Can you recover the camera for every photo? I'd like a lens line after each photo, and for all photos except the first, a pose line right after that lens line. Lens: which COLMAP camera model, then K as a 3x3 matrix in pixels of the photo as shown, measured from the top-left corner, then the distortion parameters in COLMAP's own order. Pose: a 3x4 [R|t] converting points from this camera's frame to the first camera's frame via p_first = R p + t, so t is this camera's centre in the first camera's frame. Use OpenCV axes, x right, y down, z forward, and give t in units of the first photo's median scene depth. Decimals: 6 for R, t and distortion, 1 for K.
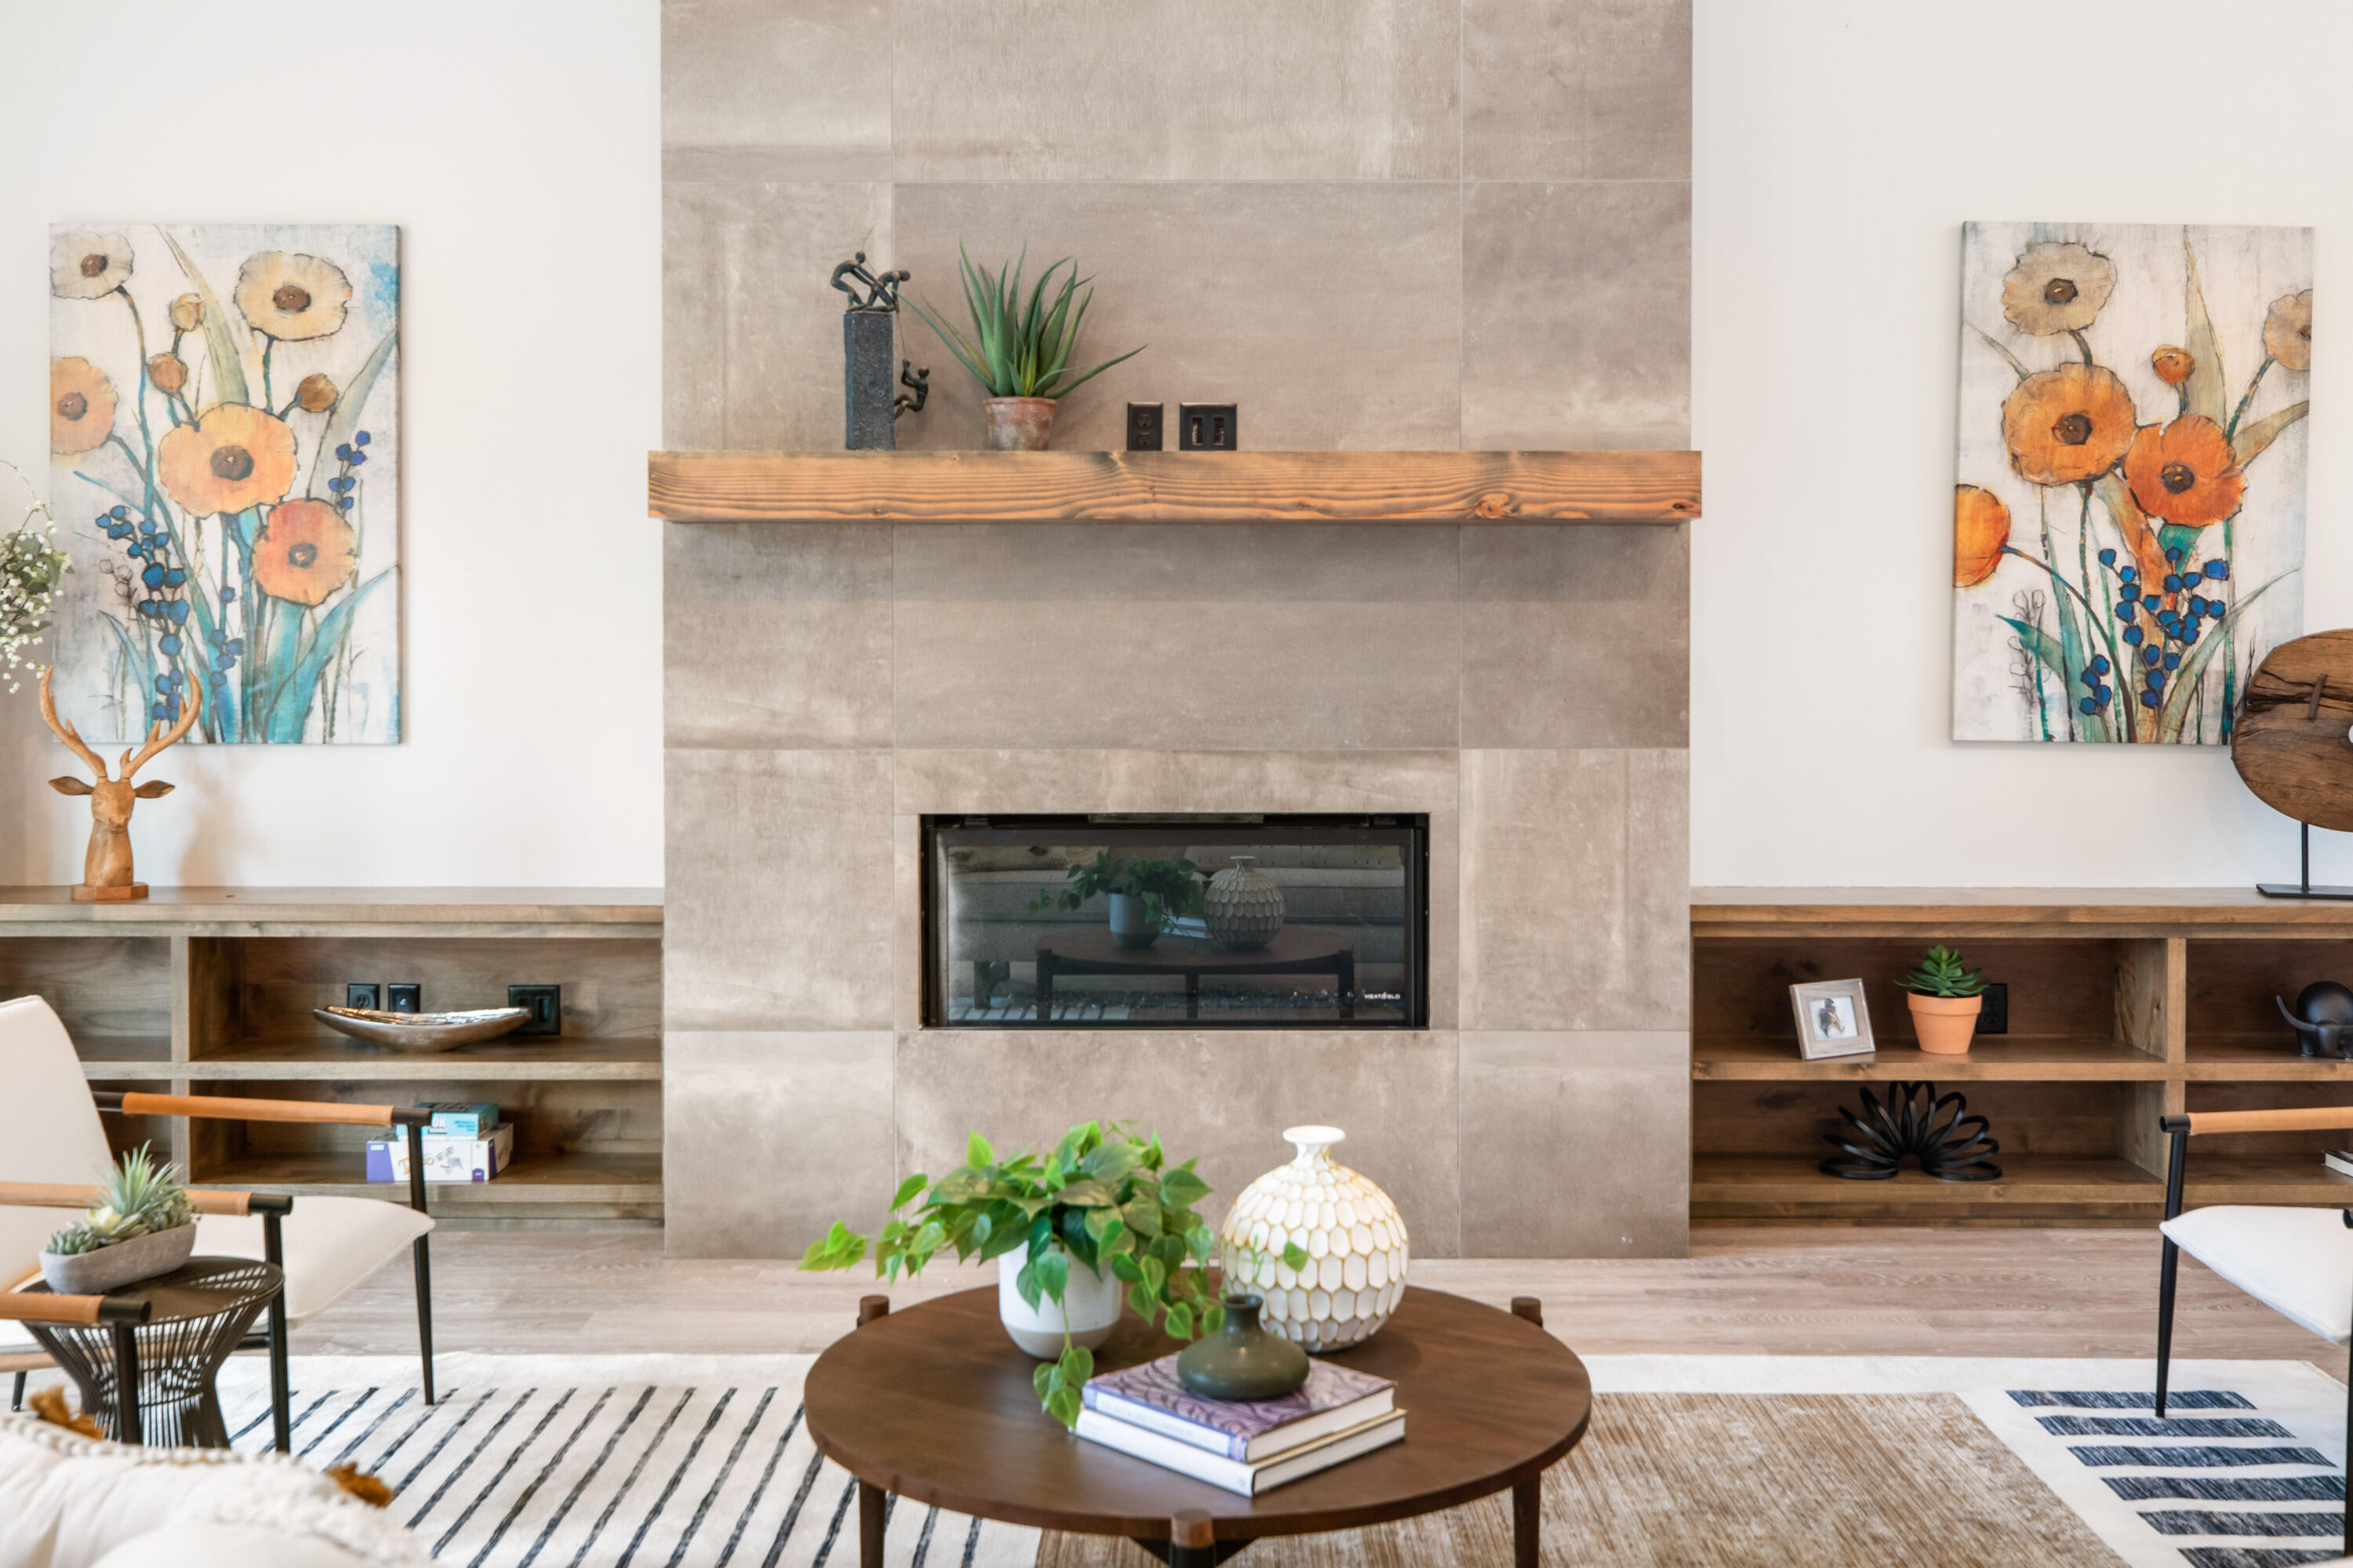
lens RADIAL K [[2300.4, 0, 1204.0], [0, 2300.4, 665.6], [0, 0, 1]] dist [0.012348, 0.000000]
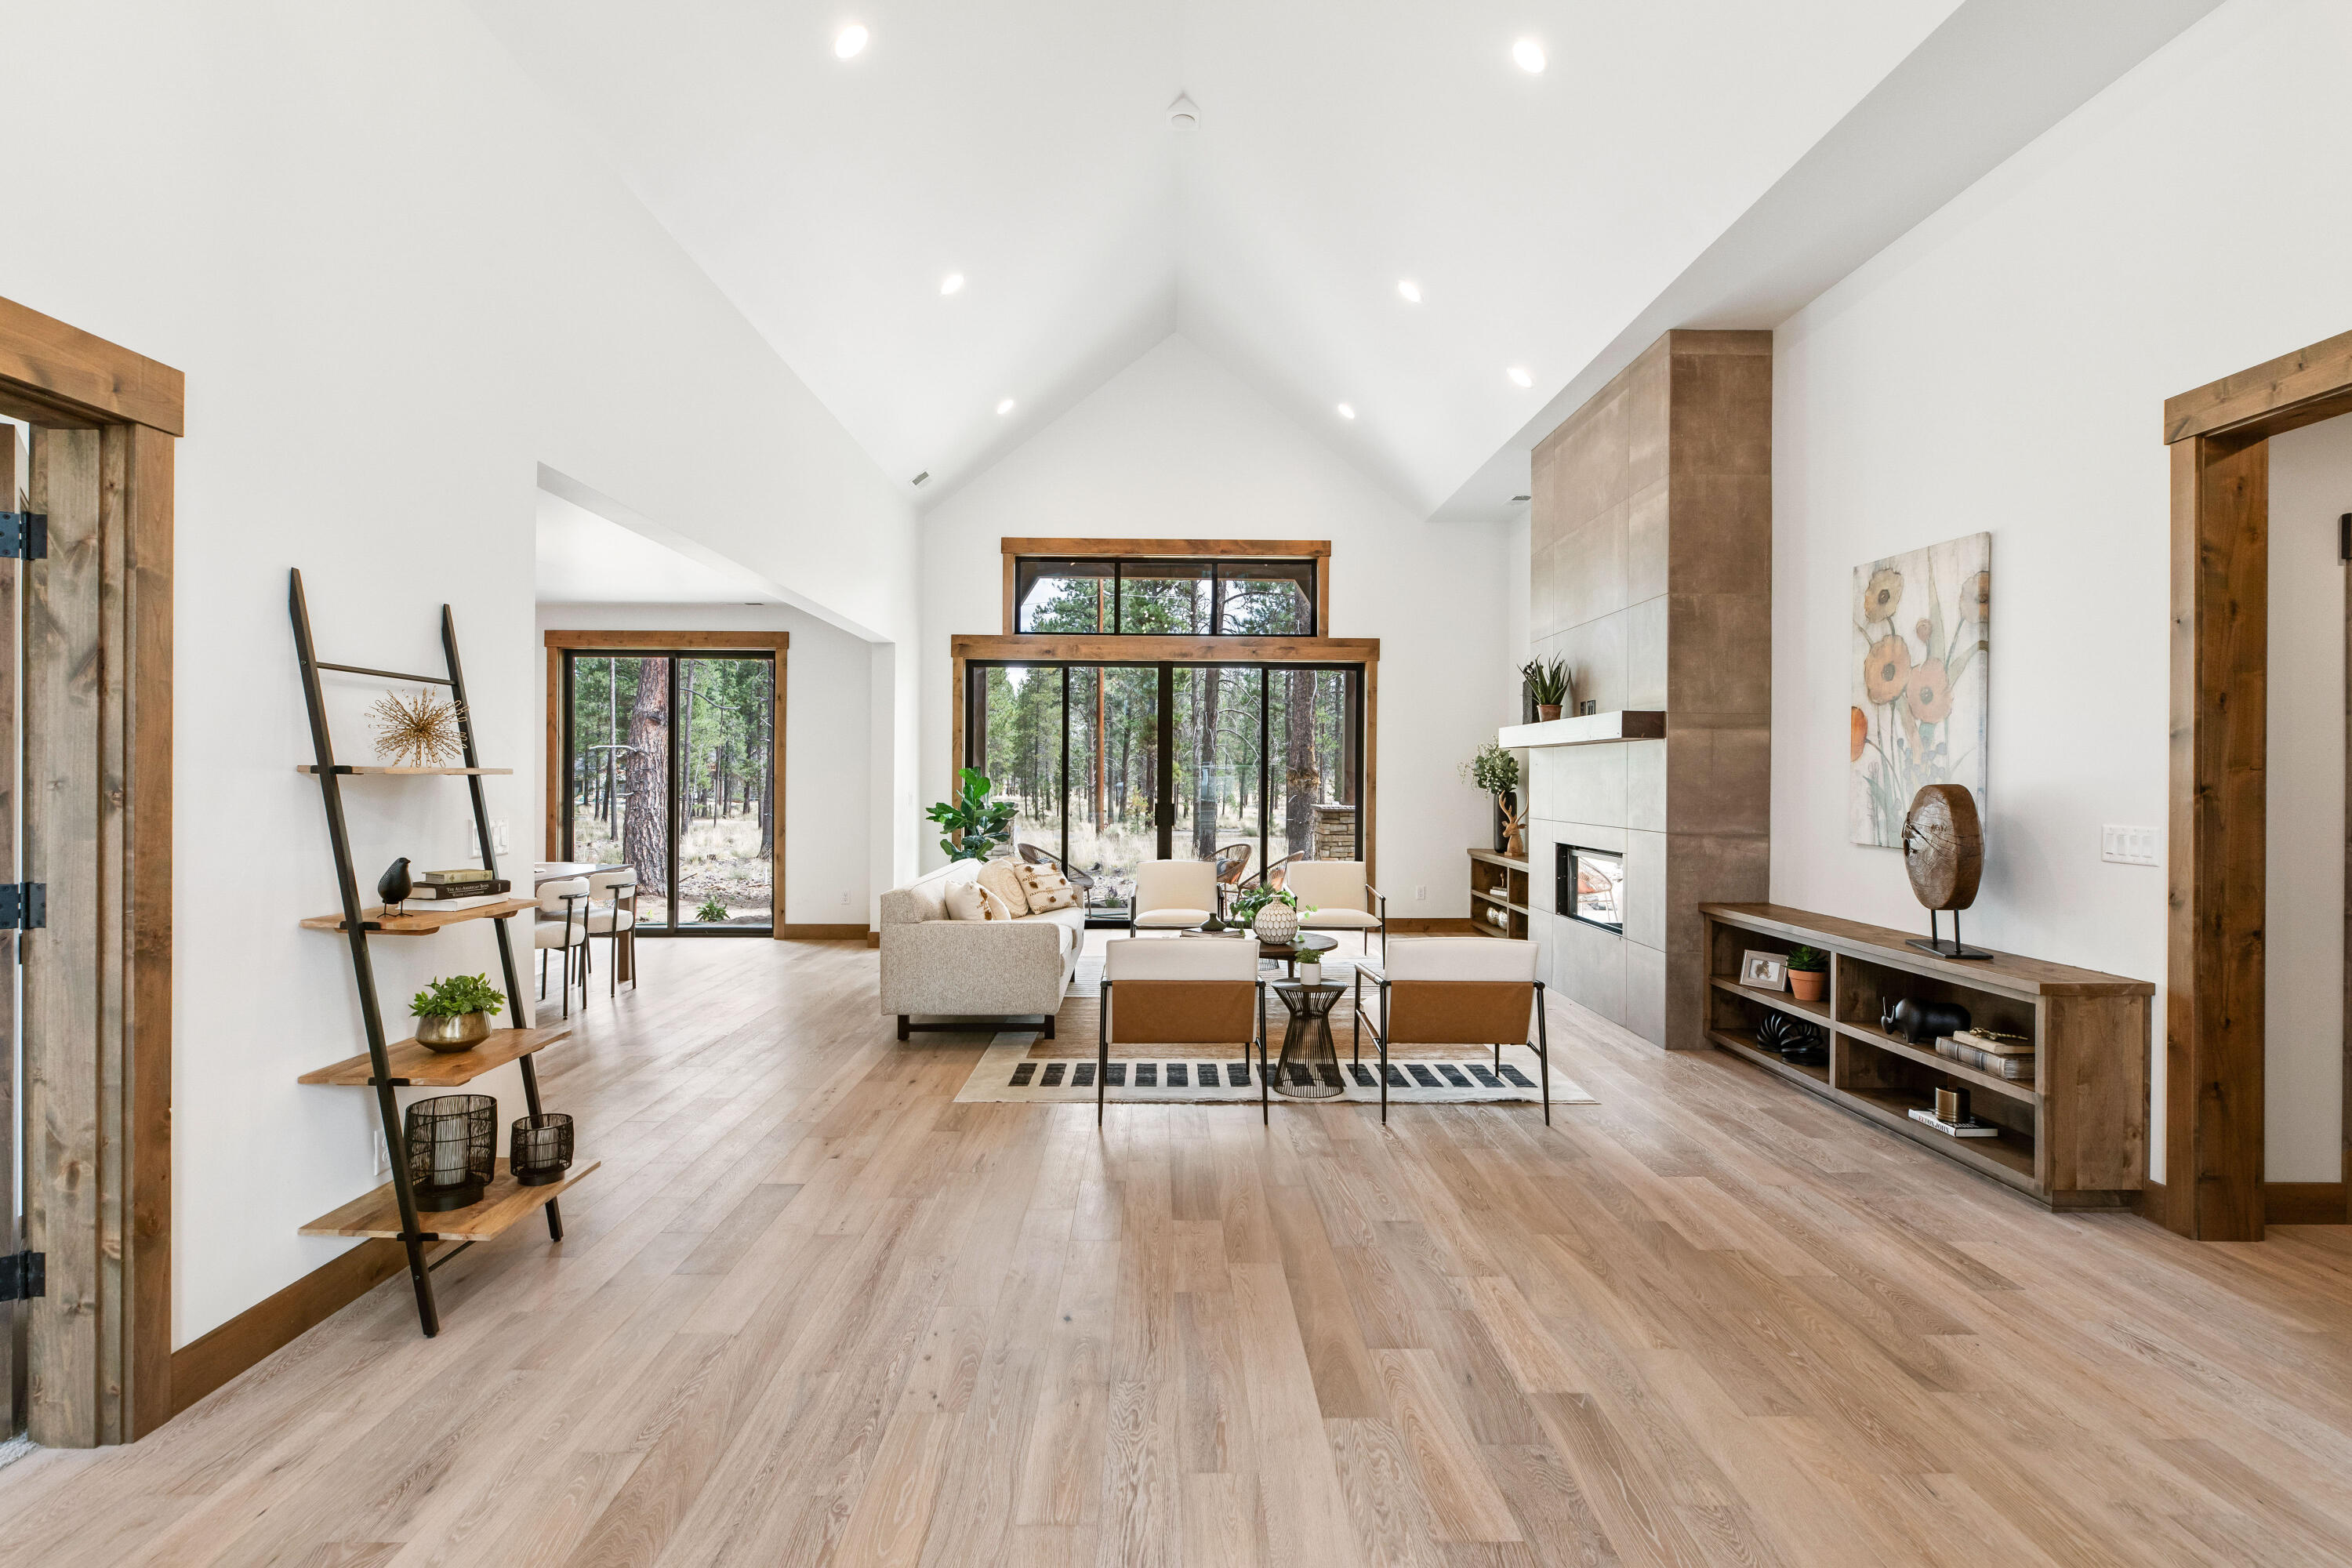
lens RADIAL K [[1174.4, 0, 1188.2], [0, 1174.4, 779.1], [0, 0, 1]] dist [0.001317, 0.000221]
pose [[0.020334, 0.002027, -0.999791, 1.317459], [-0.020577, 0.999787, 0.001608, -0.010185], [0.999581, 0.020540, 0.020372, 0.453240]]
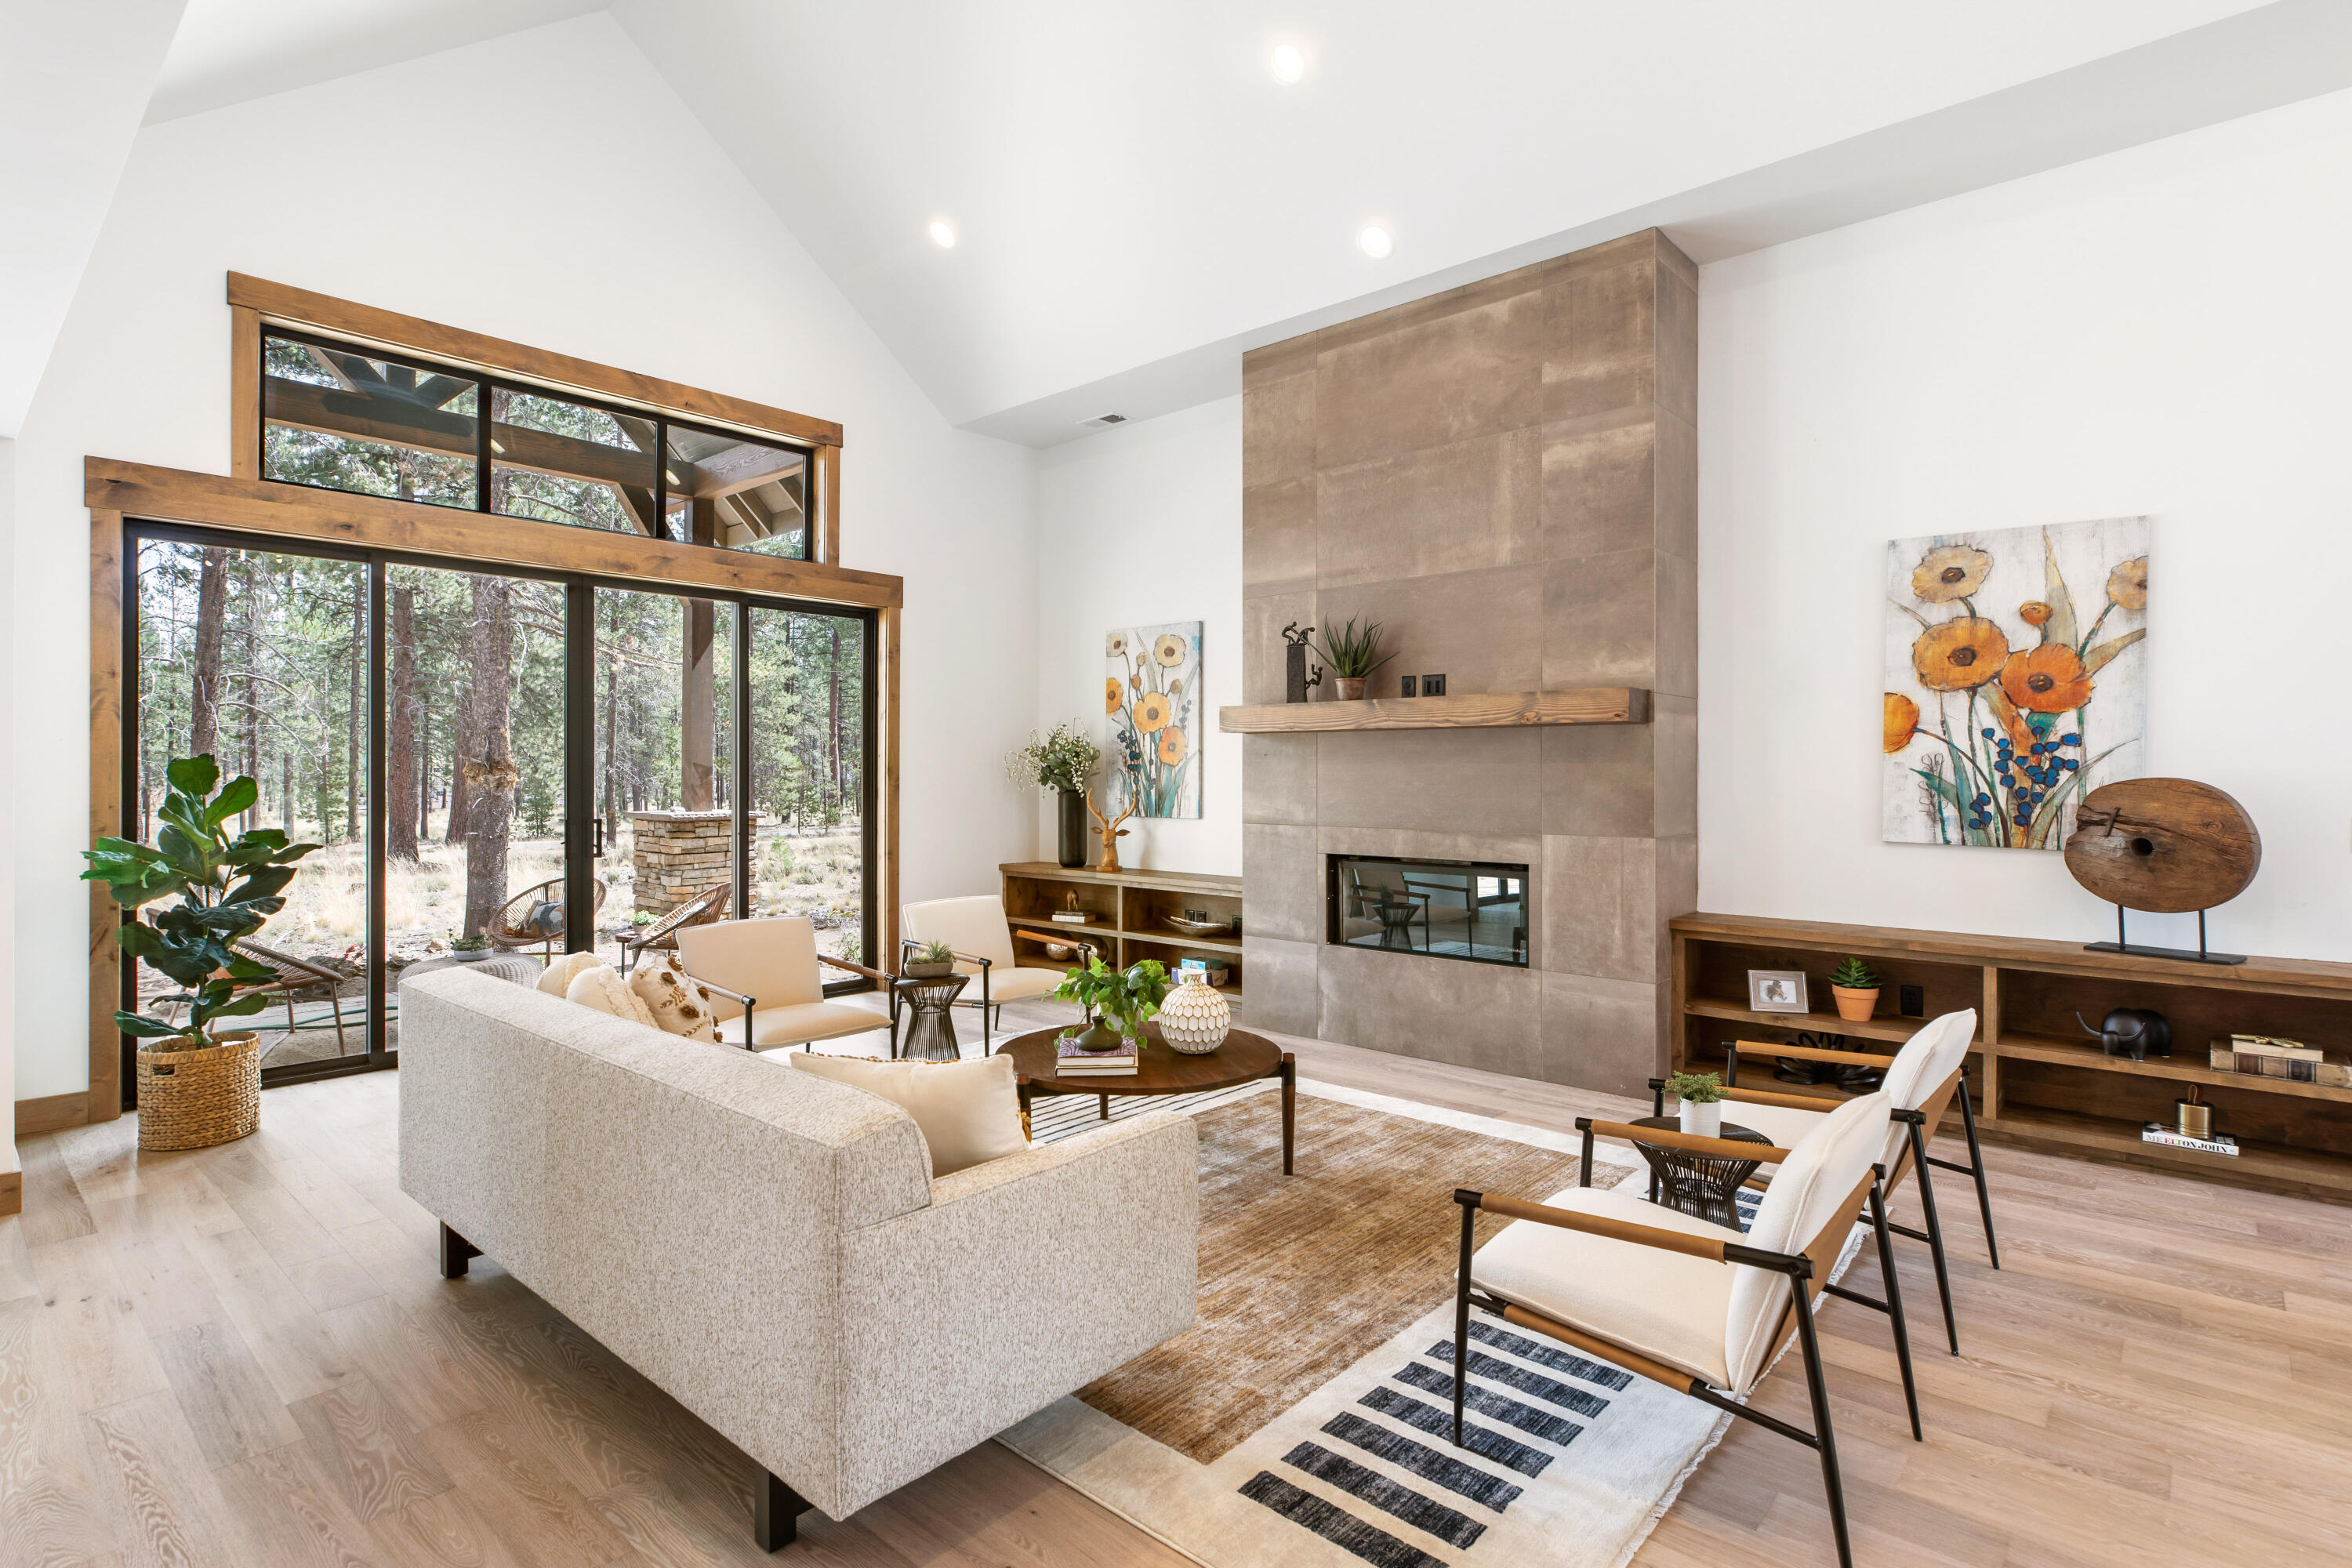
lens RADIAL K [[1174.4, 0, 1181.5], [0, 1174.4, 769.5], [0, 0, 1]] dist [0.001317, 0.000221]
pose [[0.744631, -0.000809, -0.667475, 0.539243], [-0.009310, 0.999889, -0.011598, -0.006464], [0.667411, 0.014850, 0.744542, -0.005534]]
